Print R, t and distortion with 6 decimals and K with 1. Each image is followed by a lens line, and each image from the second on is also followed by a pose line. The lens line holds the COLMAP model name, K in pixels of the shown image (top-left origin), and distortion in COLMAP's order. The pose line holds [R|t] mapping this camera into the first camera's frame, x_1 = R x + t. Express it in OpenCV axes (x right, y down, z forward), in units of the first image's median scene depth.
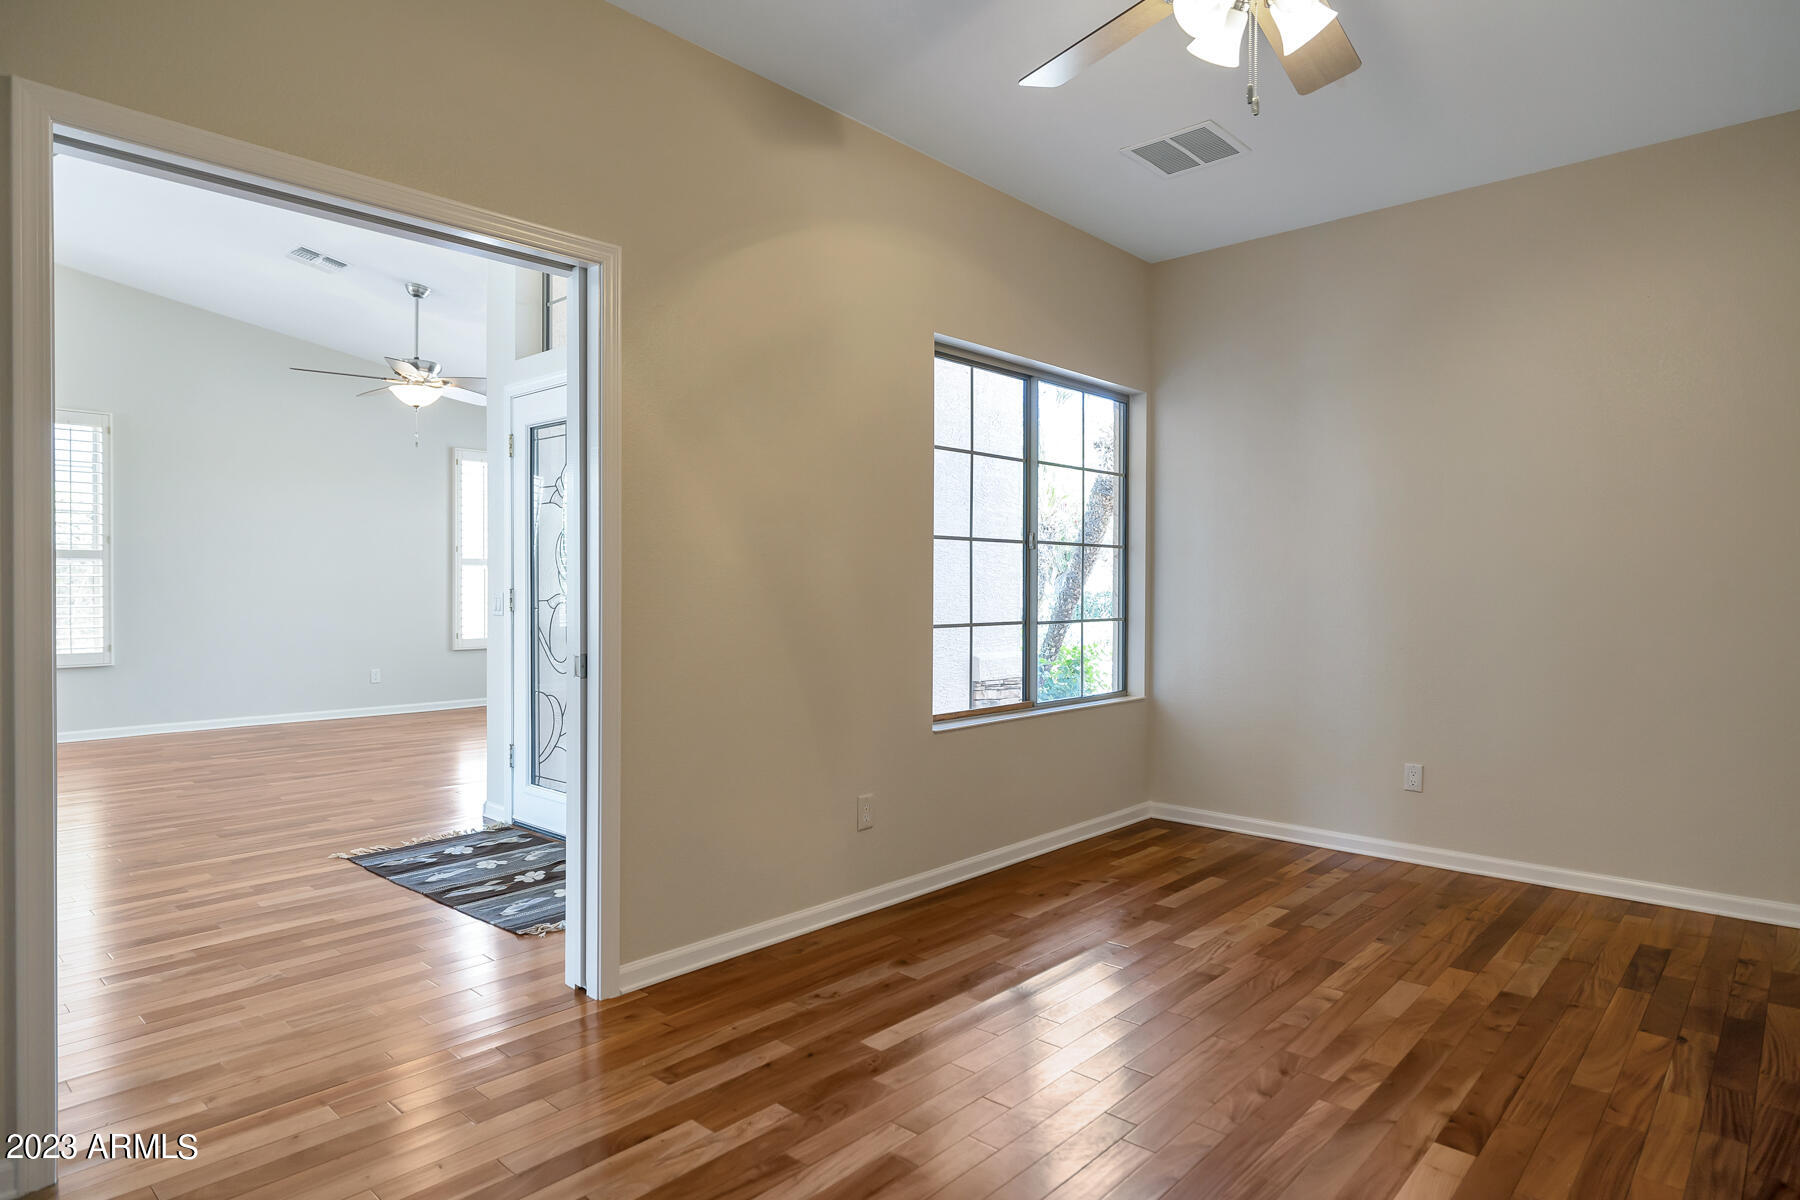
lens RADIAL K [[1017.4, 0, 899.6], [0, 1017.4, 599.7], [0, 0, 1]] dist [0.010881, -0.003065]
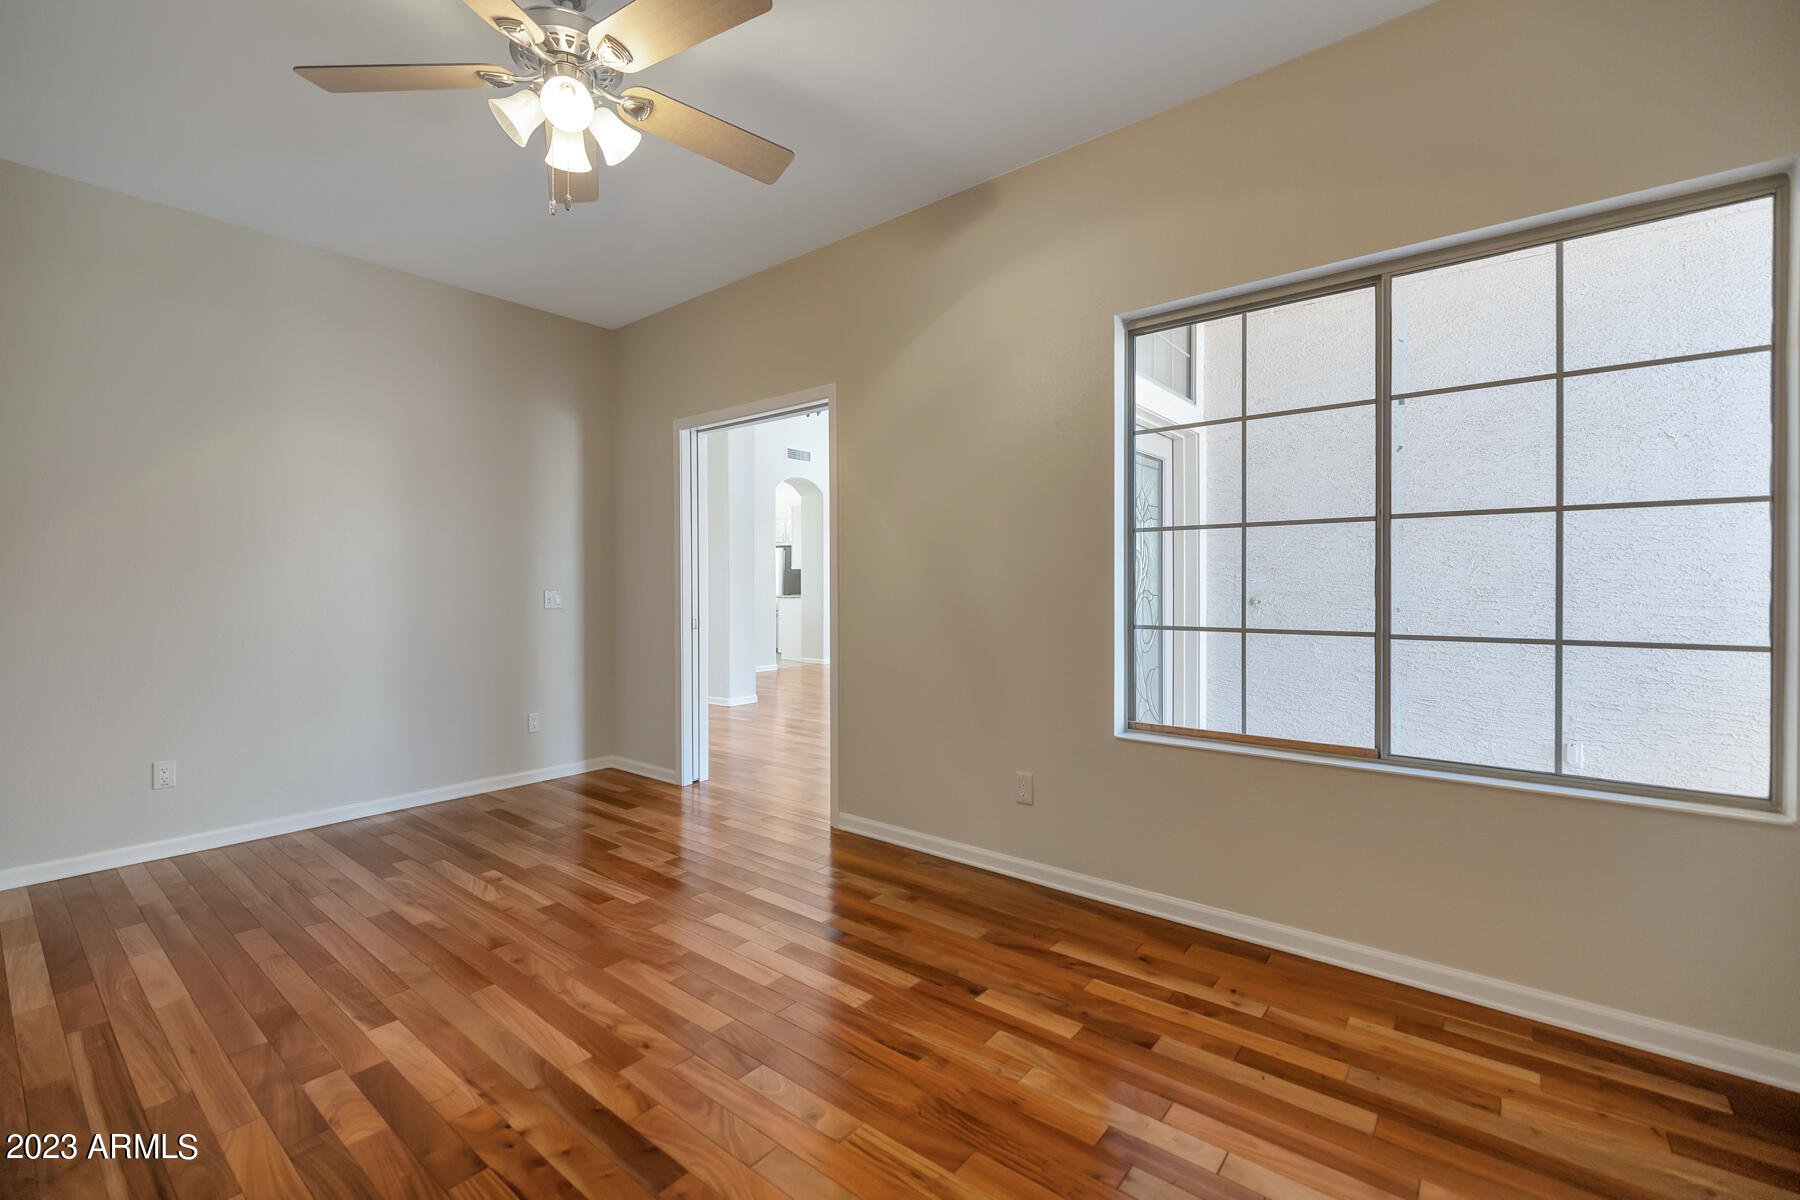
lens RADIAL K [[782.2, 0, 898.8], [0, 782.2, 592.4], [0, 0, 1]] dist [0.013543, 0.000174]
pose [[0.055899, 0.004246, -0.998427, 0.693226], [-0.012274, 0.999918, 0.003565, -0.004459], [0.998361, 0.012055, 0.055947, 0.700849]]
